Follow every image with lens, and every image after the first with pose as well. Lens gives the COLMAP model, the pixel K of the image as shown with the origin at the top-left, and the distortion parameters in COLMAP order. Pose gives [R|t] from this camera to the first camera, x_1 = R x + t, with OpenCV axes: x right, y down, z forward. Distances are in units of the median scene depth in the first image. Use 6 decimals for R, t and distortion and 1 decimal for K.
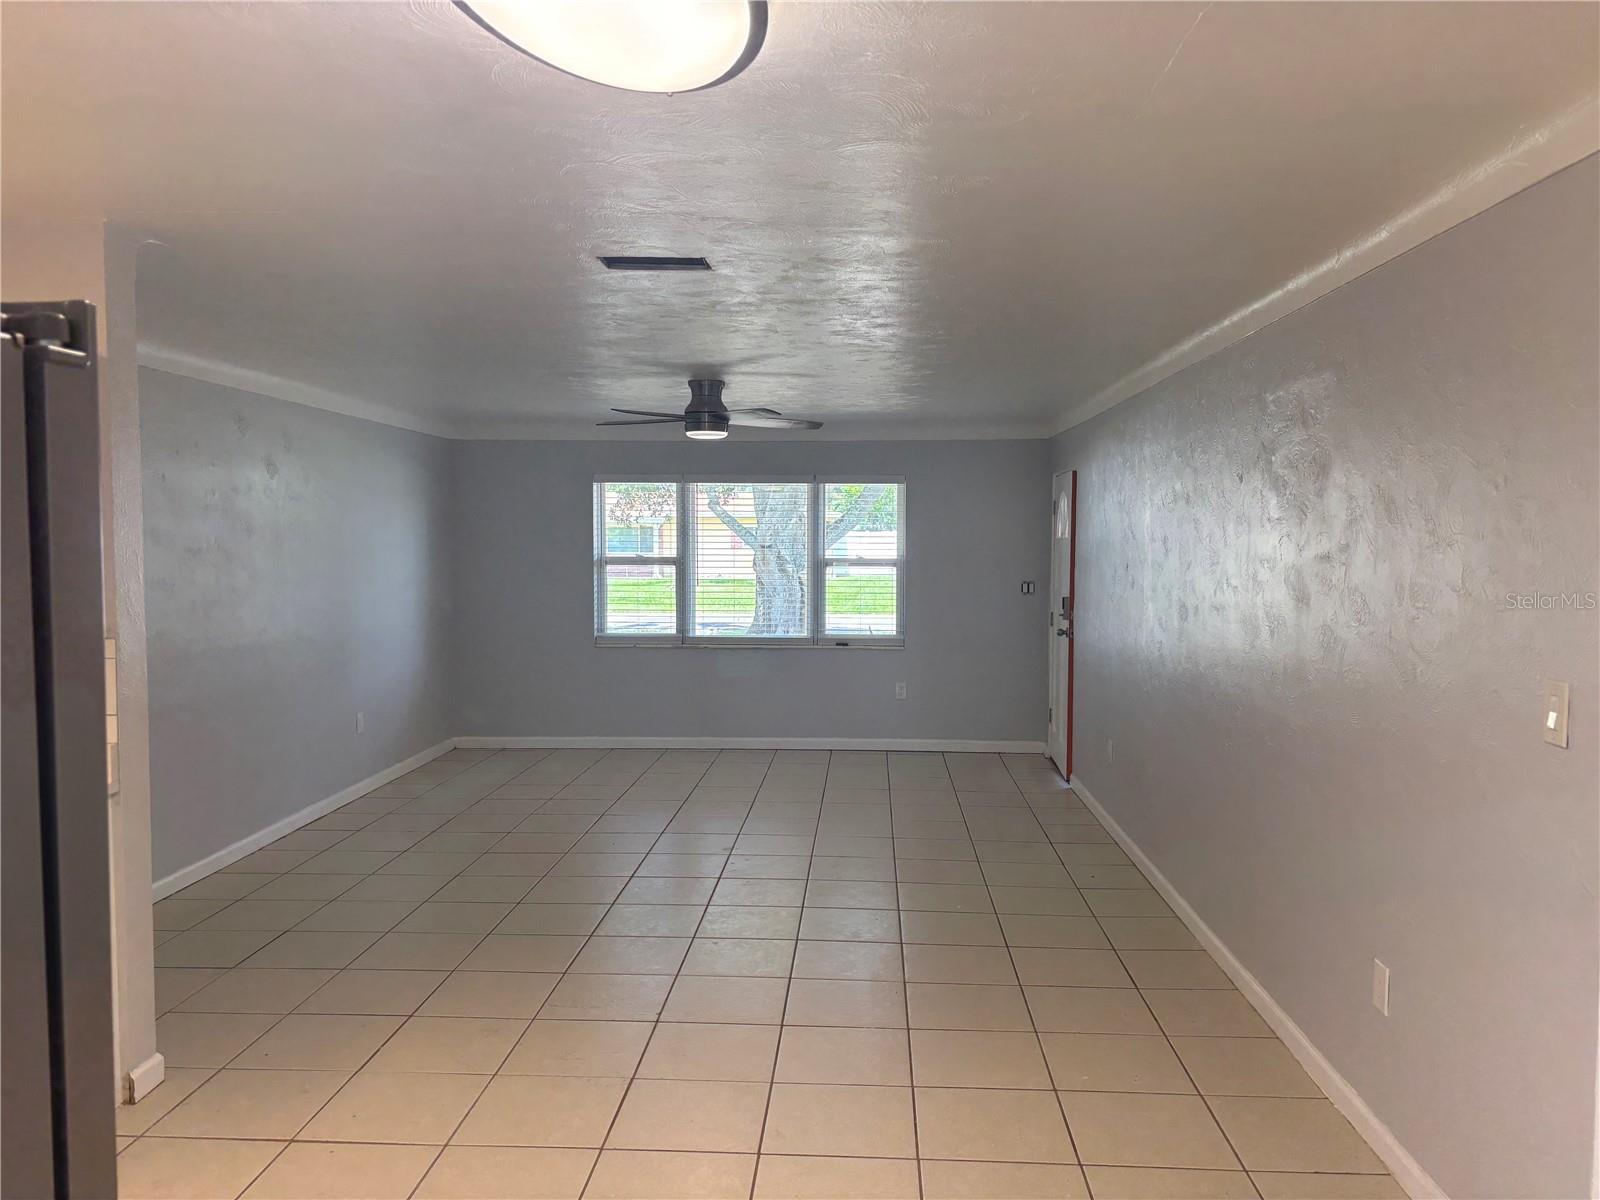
lens RADIAL K [[1210.0, 0, 783.9], [0, 1210.0, 607.5], [0, 0, 1]] dist [0.033102, -0.039755]
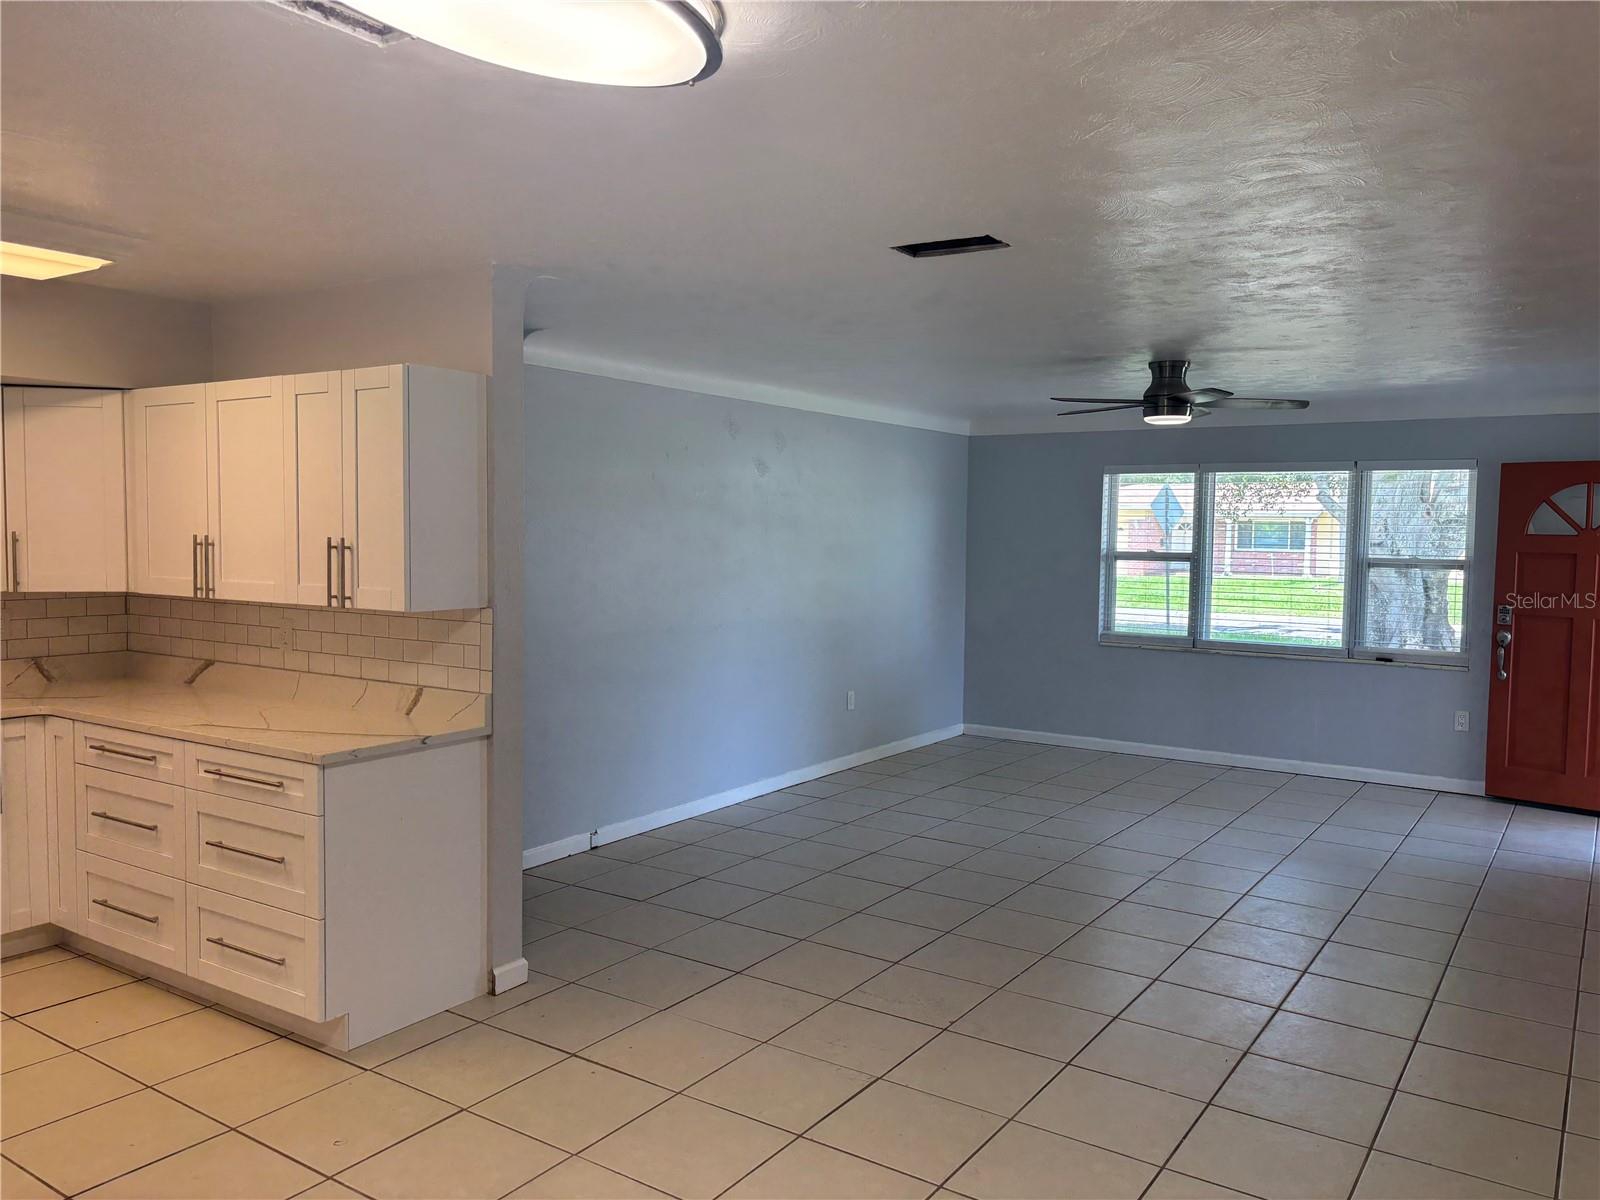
lens RADIAL K [[1210.0, 0, 784.2], [0, 1210.0, 594.2], [0, 0, 1]] dist [0.033102, -0.039755]
pose [[0.852773, 0.036202, -0.521025, 0.132061], [-0.039418, 0.999211, 0.004912, -0.002621], [0.520792, 0.016349, 0.853527, 0.047570]]
